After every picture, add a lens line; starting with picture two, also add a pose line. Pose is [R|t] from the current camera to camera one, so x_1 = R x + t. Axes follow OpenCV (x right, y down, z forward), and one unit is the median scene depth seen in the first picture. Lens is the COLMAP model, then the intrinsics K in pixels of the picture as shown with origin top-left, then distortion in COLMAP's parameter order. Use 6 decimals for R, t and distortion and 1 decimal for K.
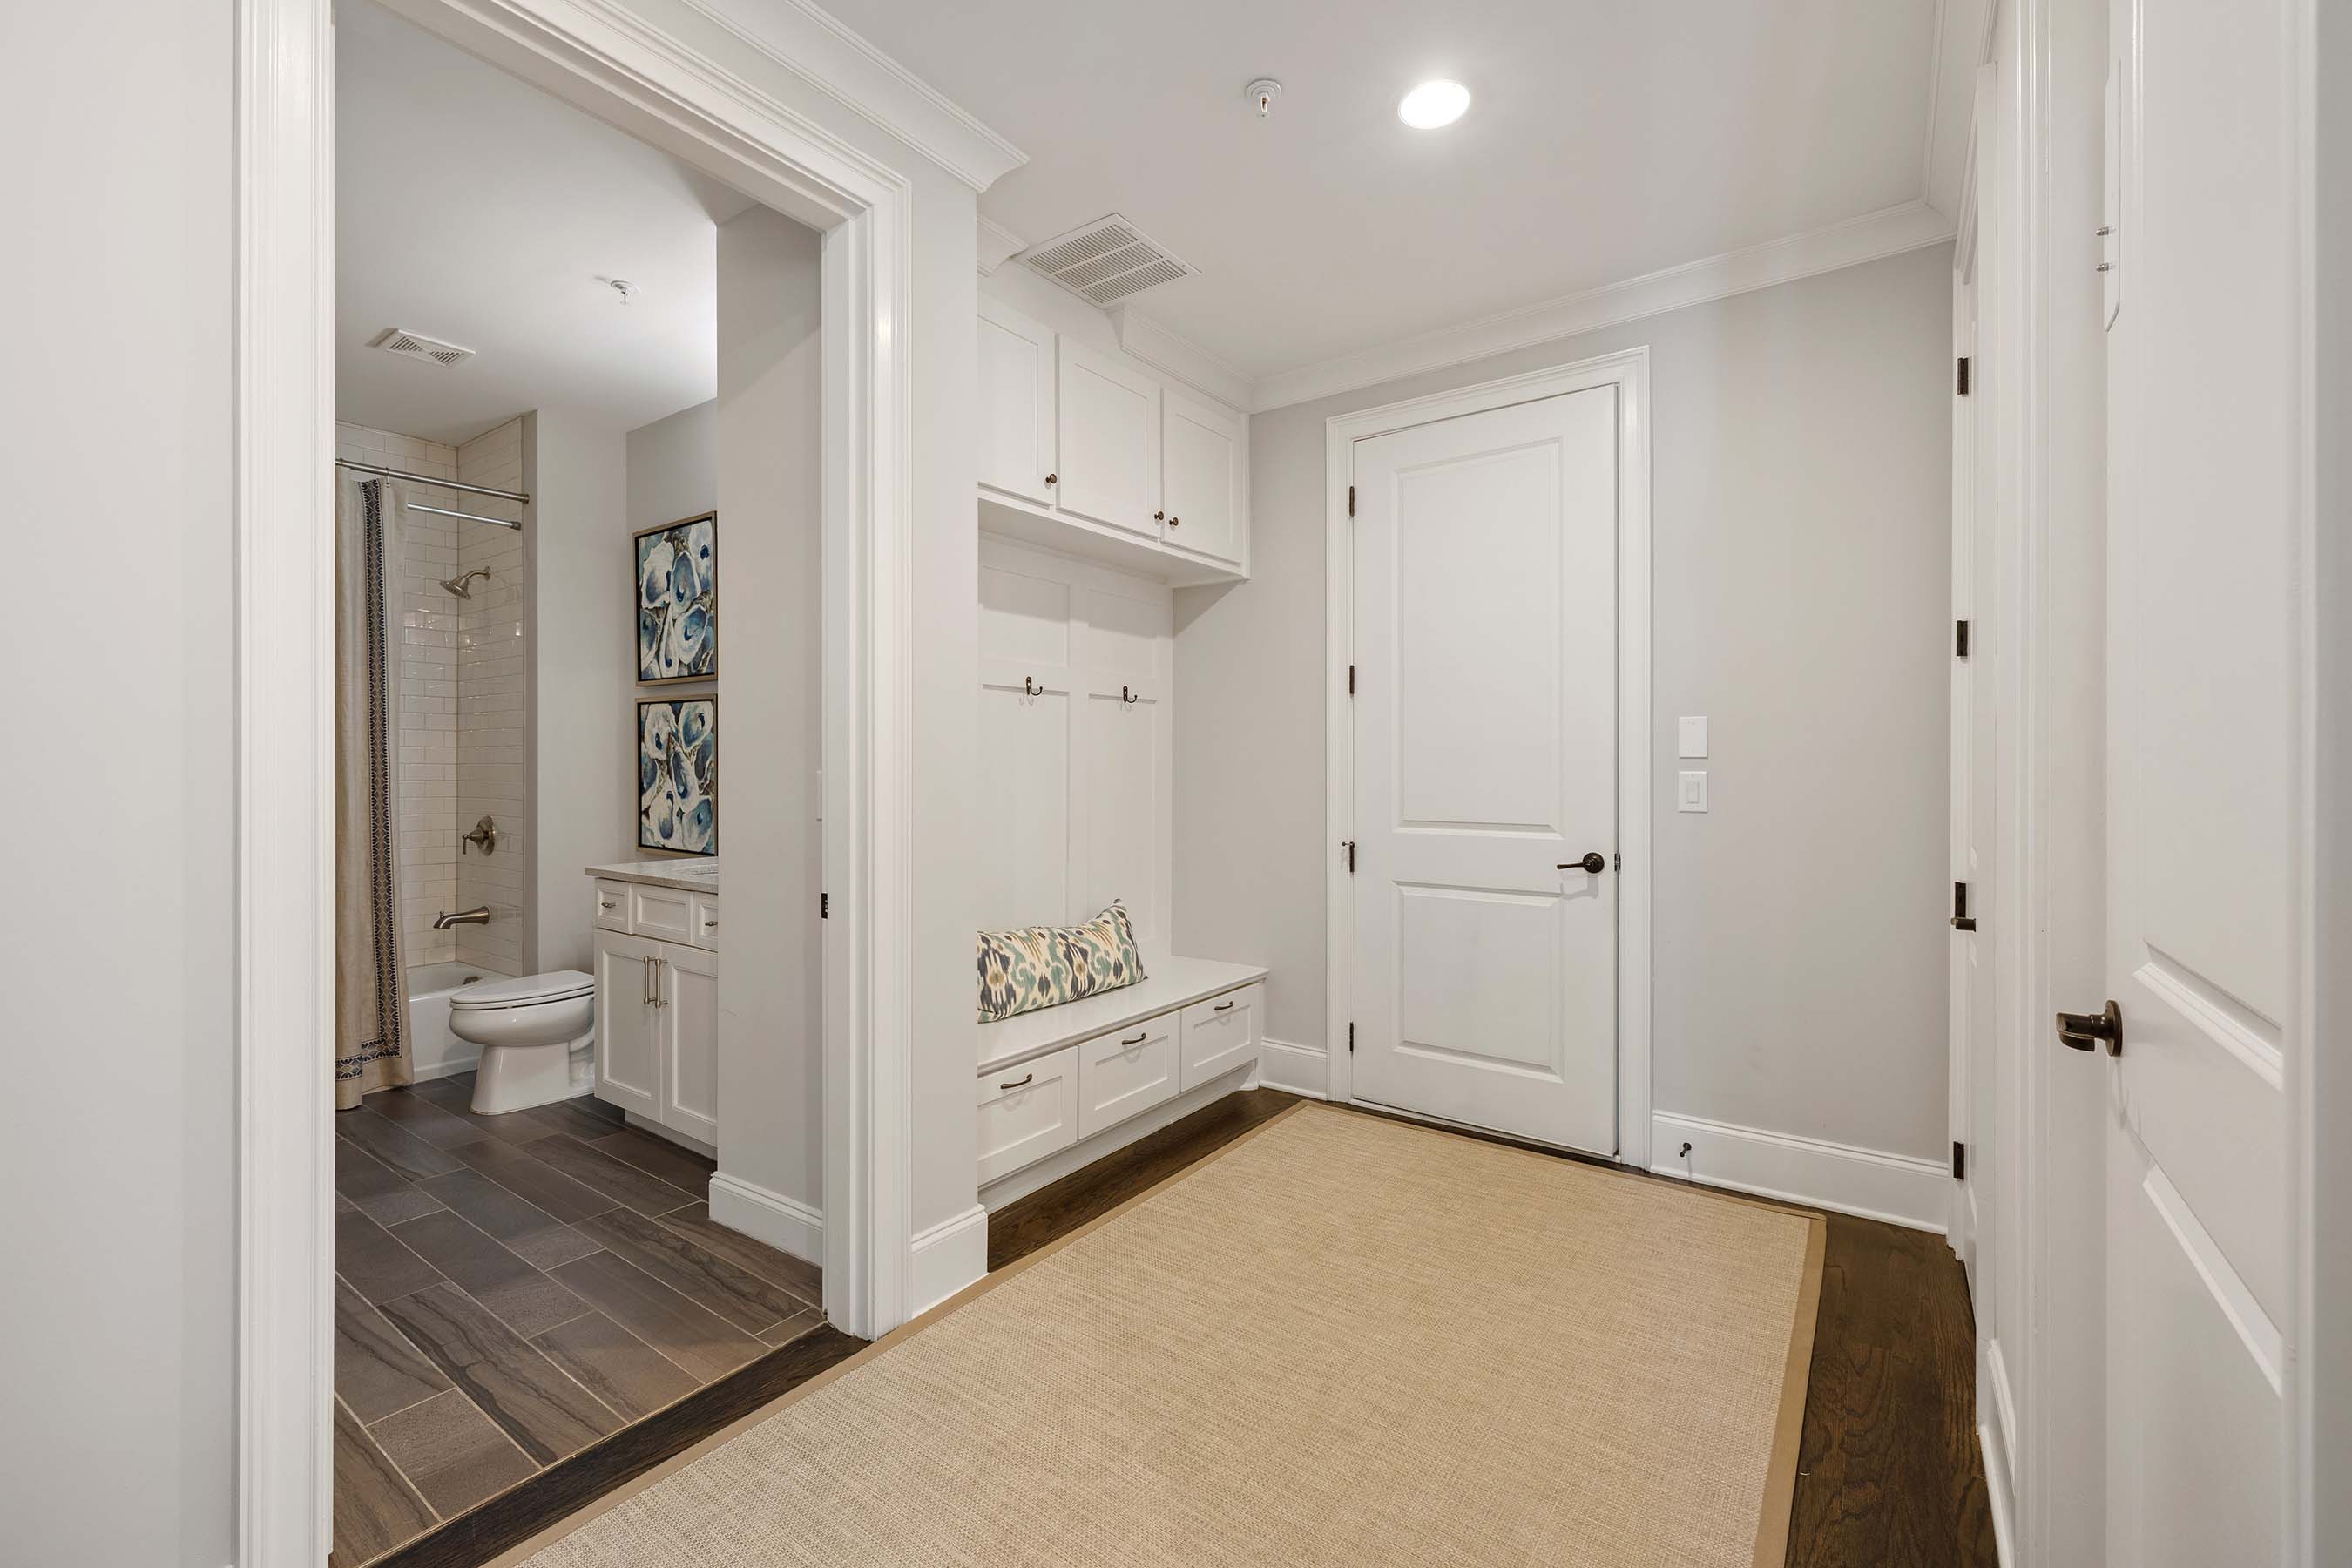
lens RADIAL K [[998.7, 0, 1160.2], [0, 998.7, 768.0], [0, 0, 1]] dist [0.000047, -0.000136]
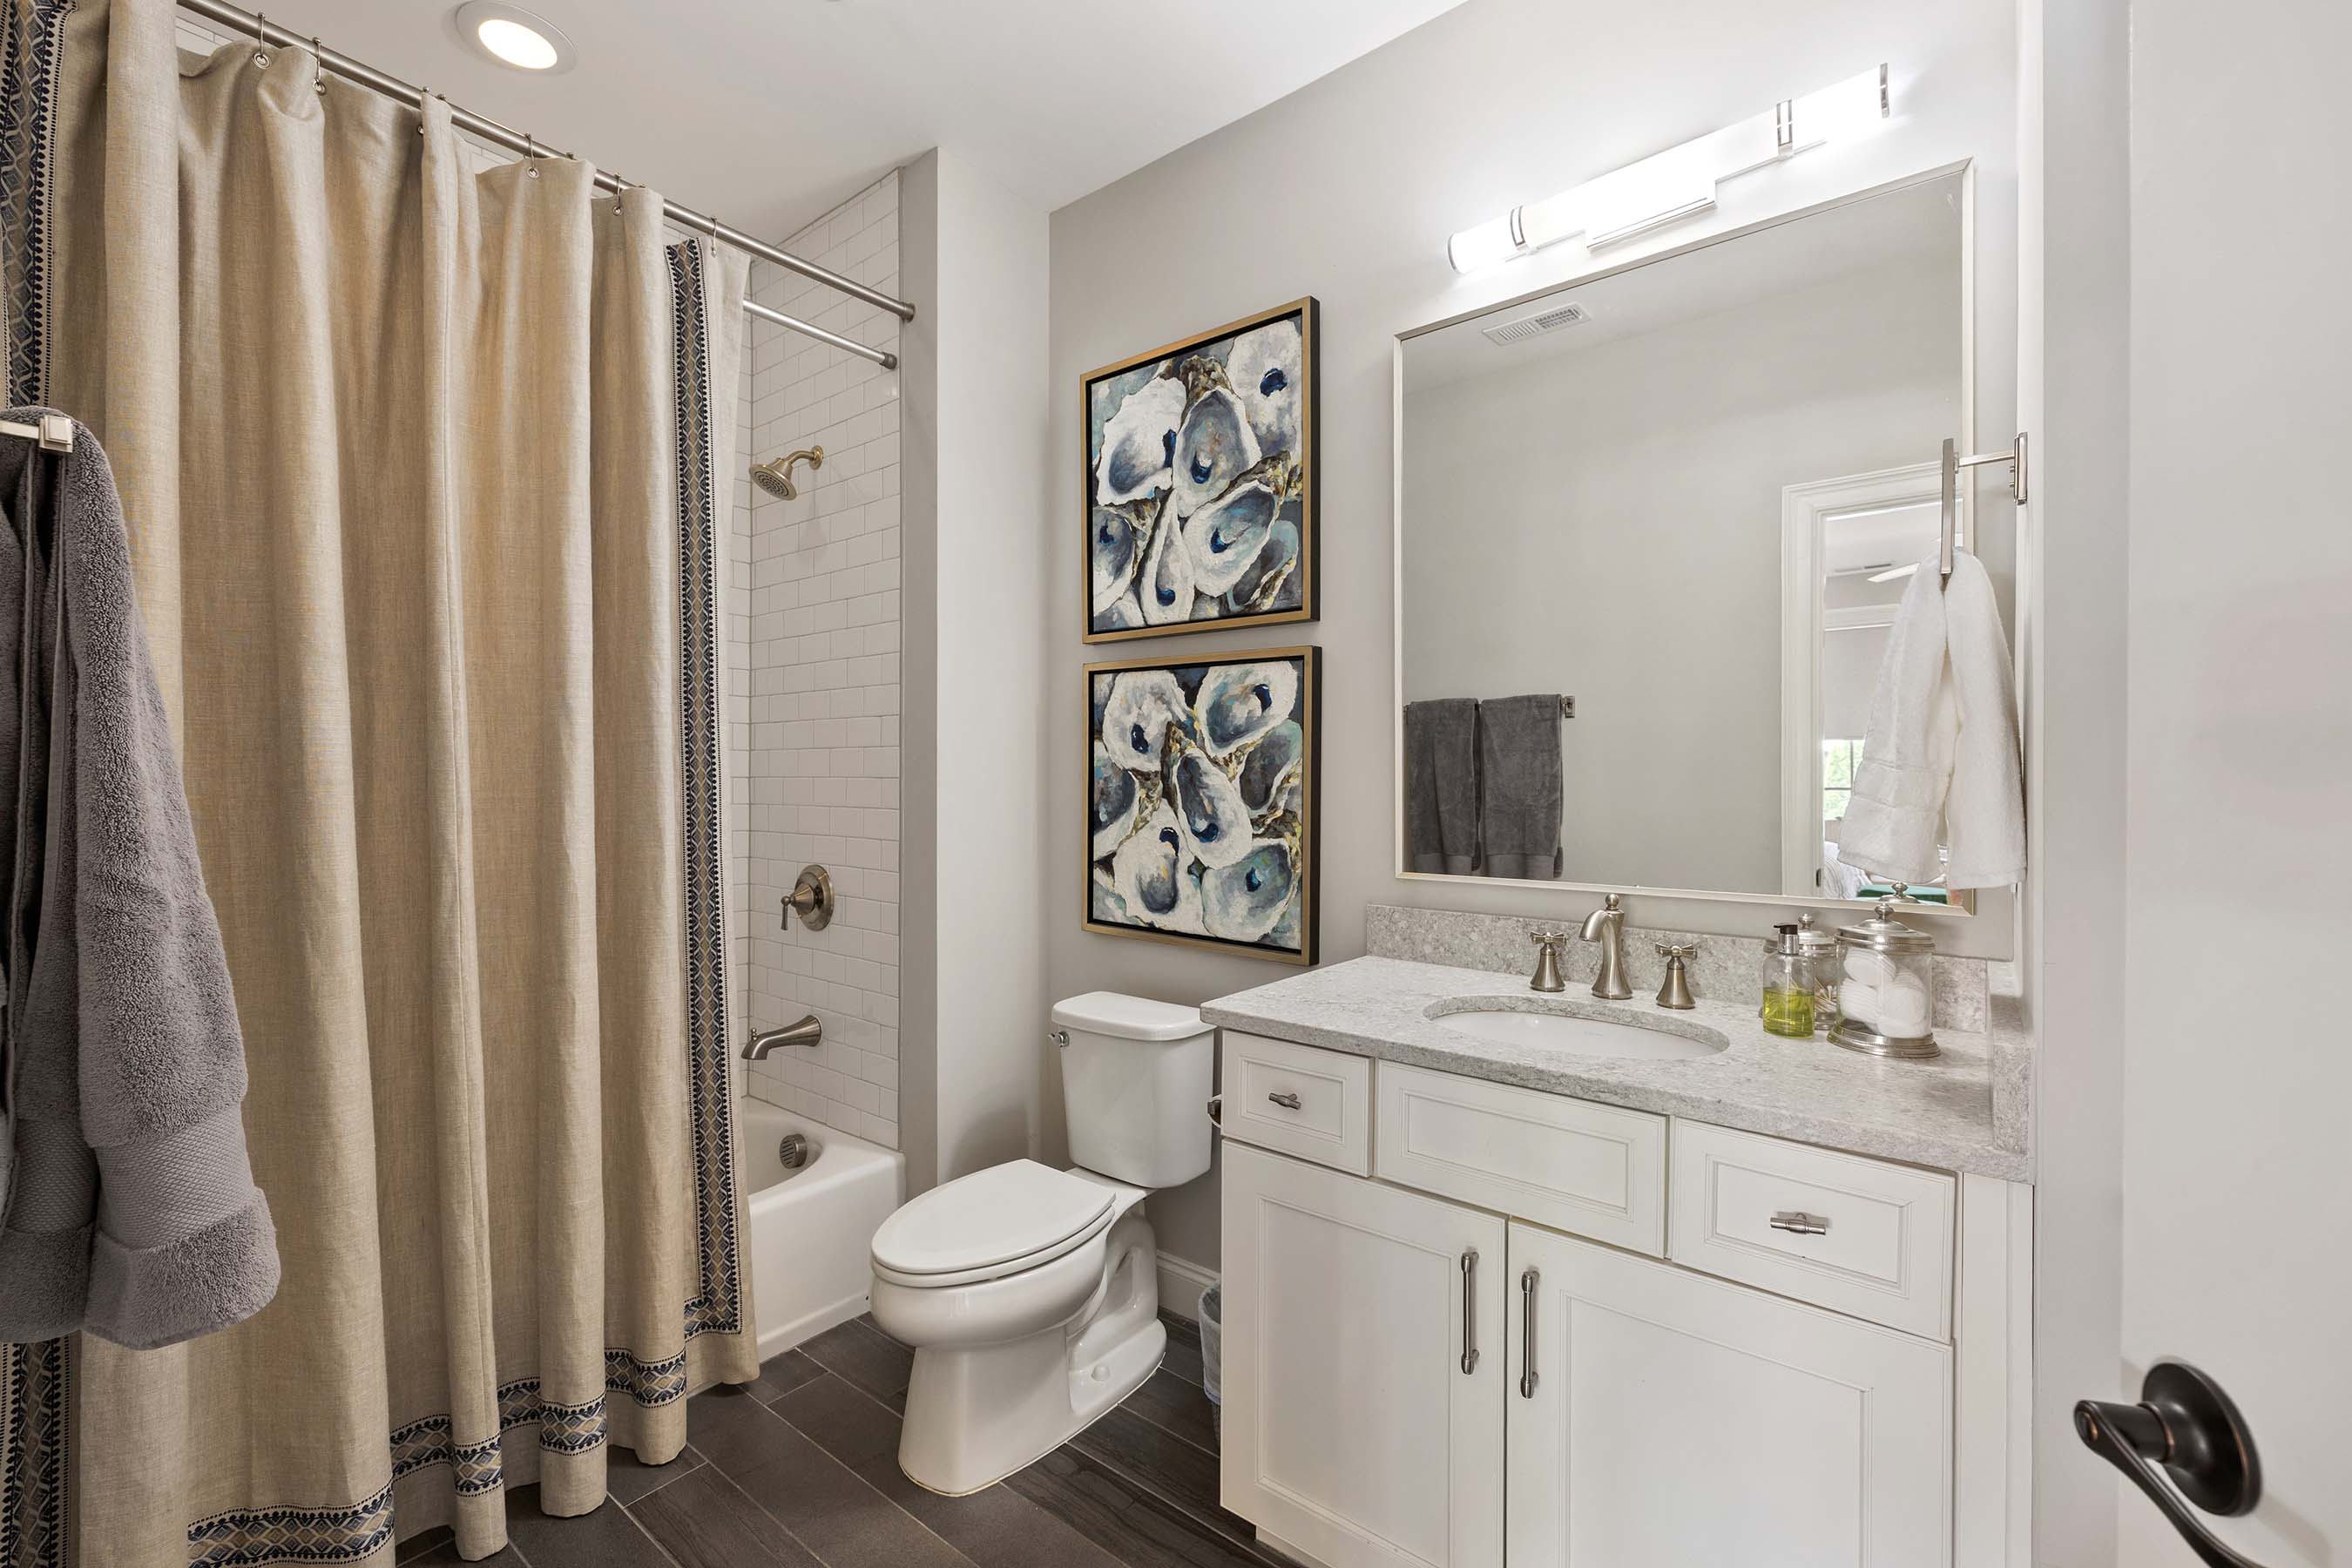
lens RADIAL K [[997.3, 0, 1176.0], [0, 997.3, 784.0], [0, 0, 1]] dist [-0.014742, -0.000062]
pose [[0.998932, 0.001425, -0.046184, -0.462530], [-0.001108, 0.999976, 0.006881, -0.005003], [0.046193, -0.006822, 0.998909, 0.446024]]
